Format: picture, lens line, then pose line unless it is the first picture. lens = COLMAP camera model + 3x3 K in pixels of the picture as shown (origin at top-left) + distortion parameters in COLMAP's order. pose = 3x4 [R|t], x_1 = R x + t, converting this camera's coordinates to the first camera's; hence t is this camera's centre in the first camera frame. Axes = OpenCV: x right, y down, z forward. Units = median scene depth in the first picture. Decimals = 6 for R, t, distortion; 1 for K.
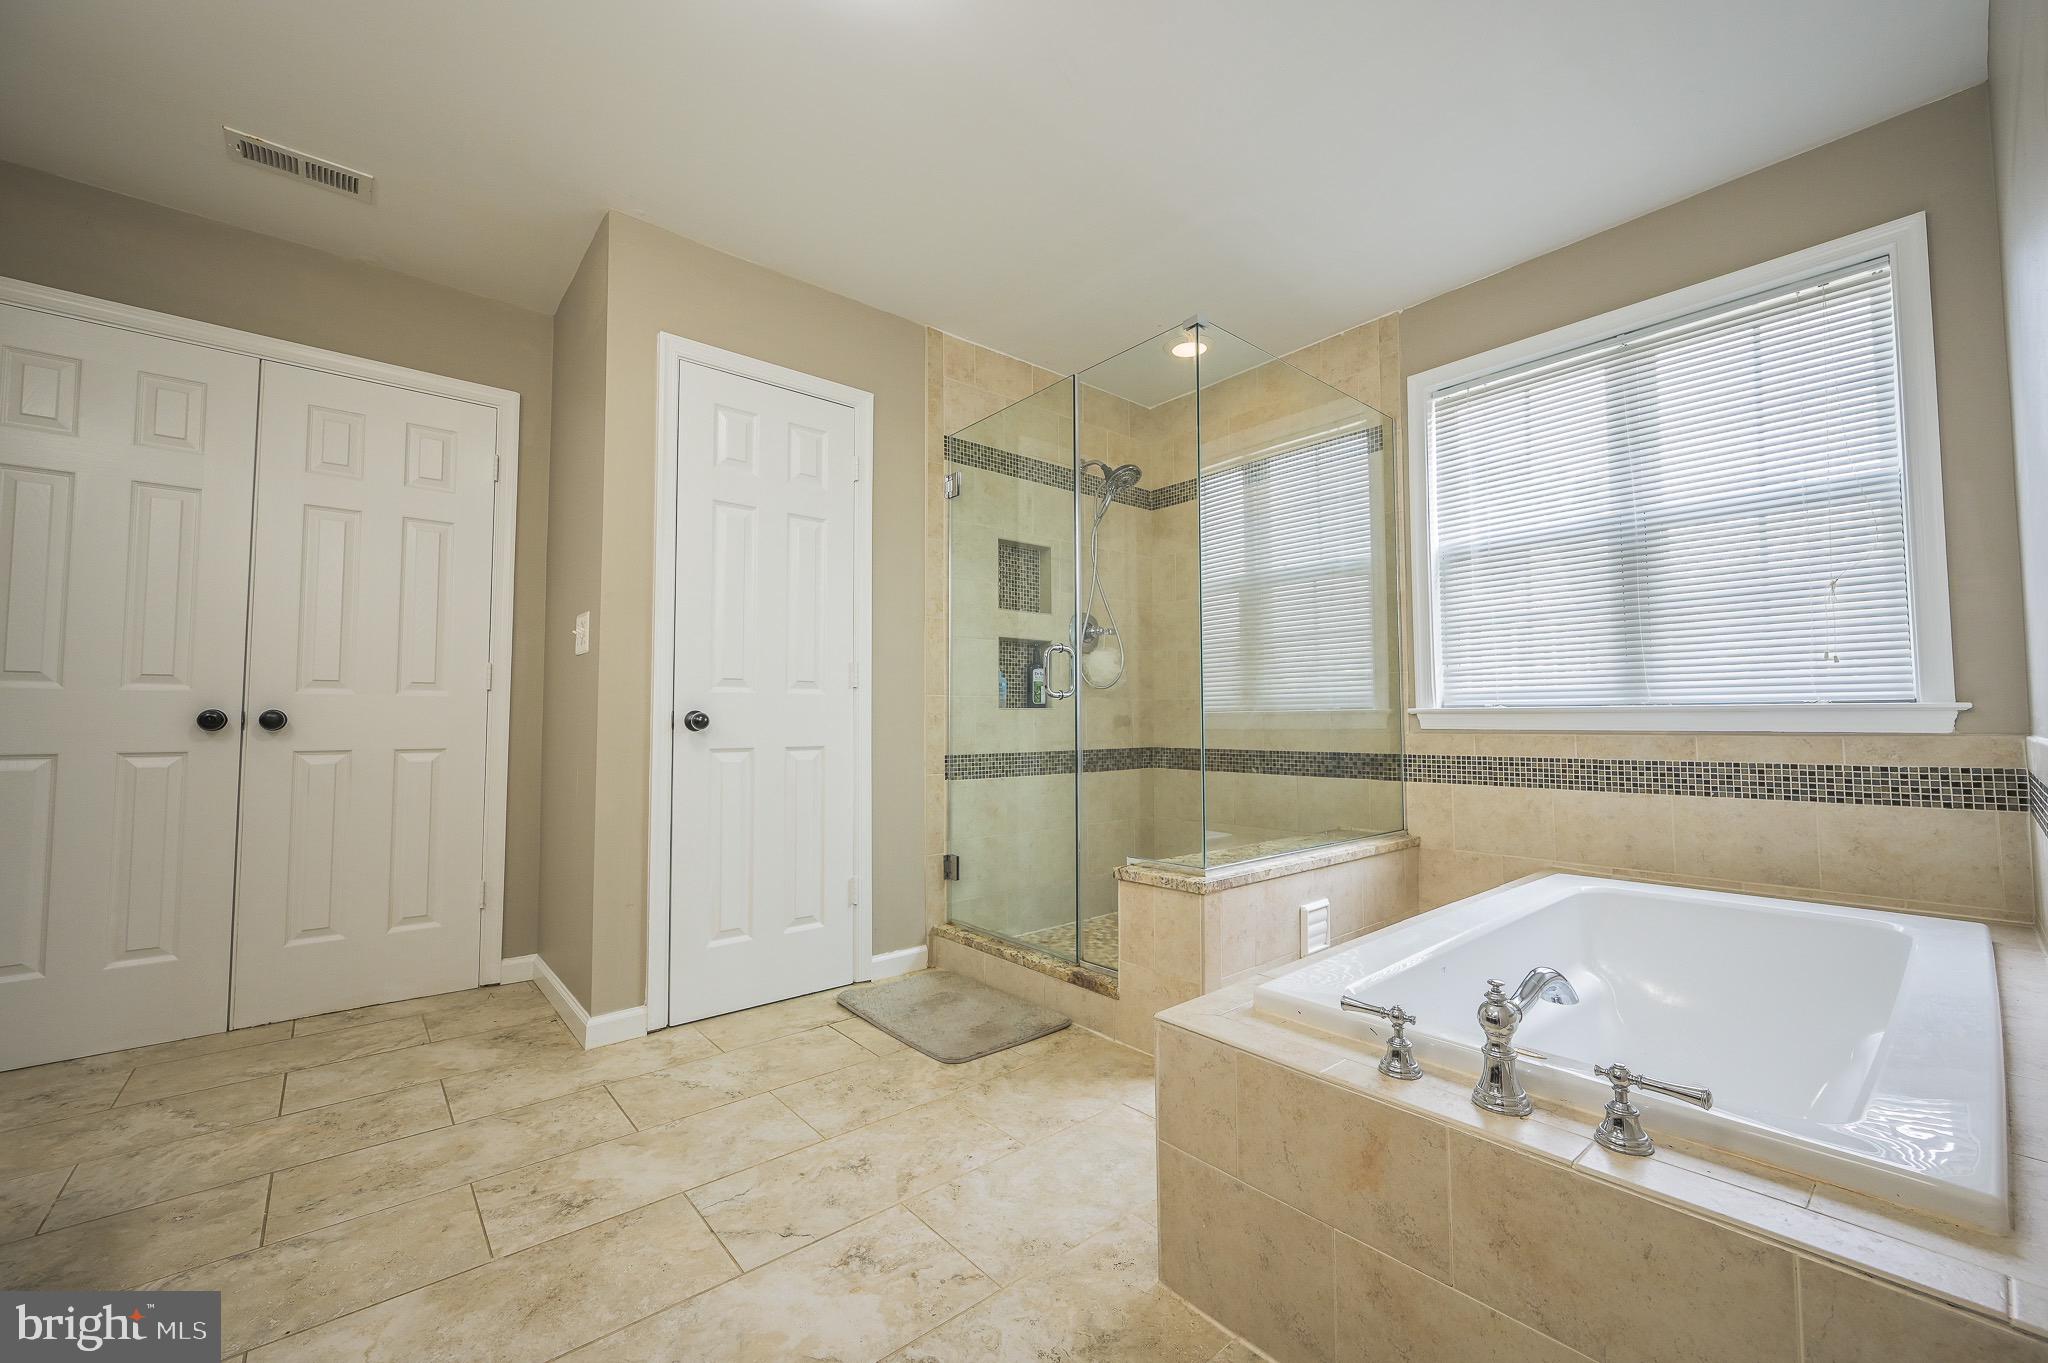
lens RADIAL K [[805.6, 0, 1029.4], [0, 805.6, 684.2], [0, 0, 1]] dist [-0.001652, 0.001309]
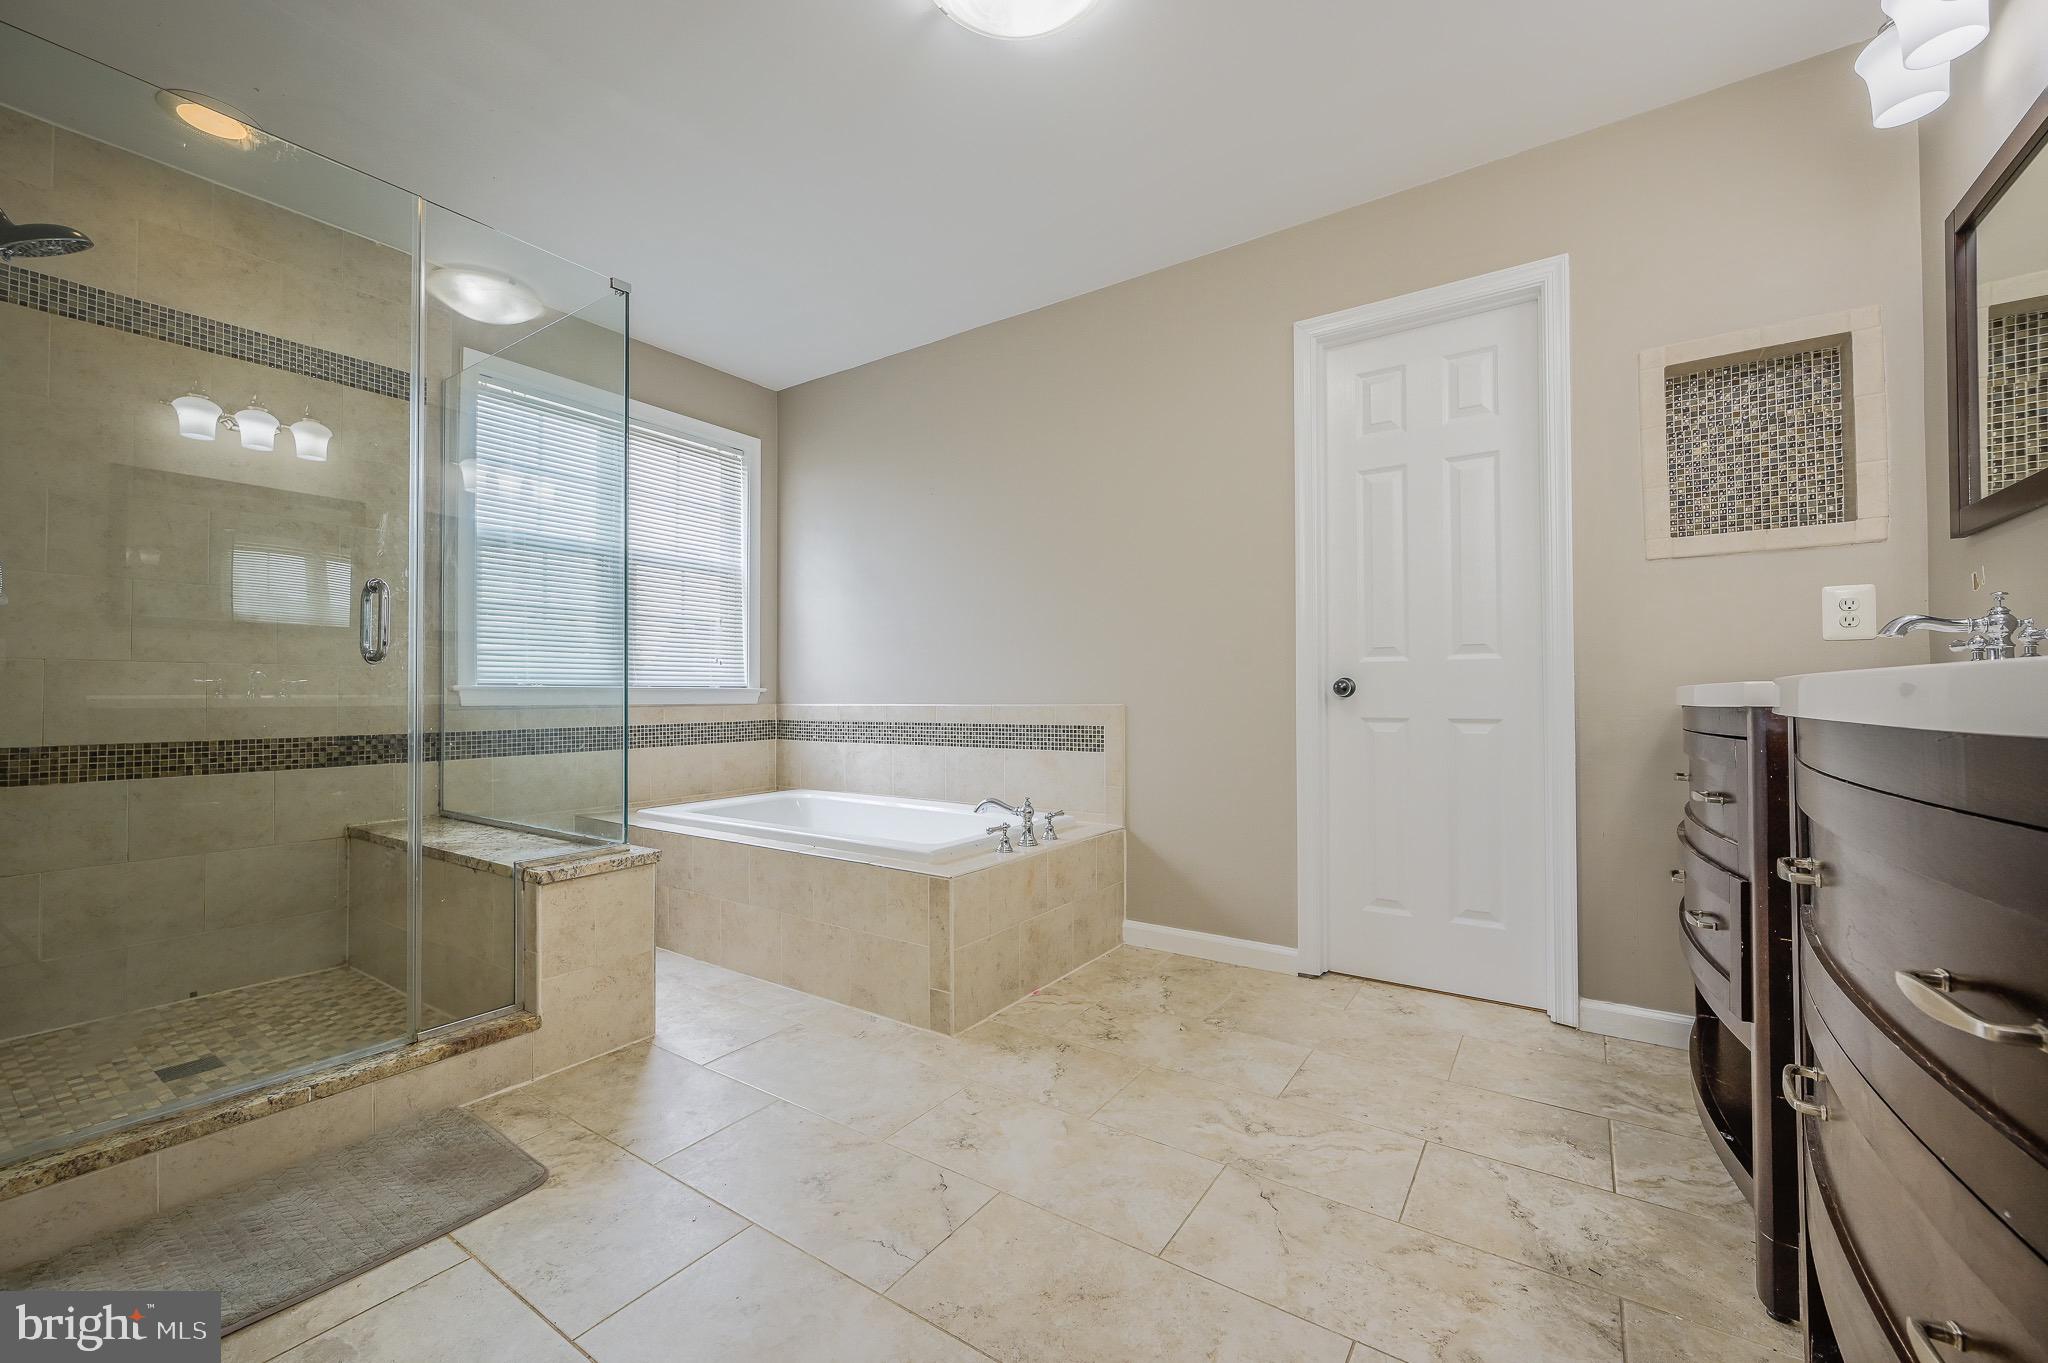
lens RADIAL K [[805.6, 0, 1021.7], [0, 805.6, 687.1], [0, 0, 1]] dist [-0.001652, 0.001309]
pose [[-0.252917, 0.014566, 0.967378, -0.895176], [-0.039910, 0.998878, -0.025475, 0.040931], [-0.966664, -0.045051, -0.252052, 0.796088]]
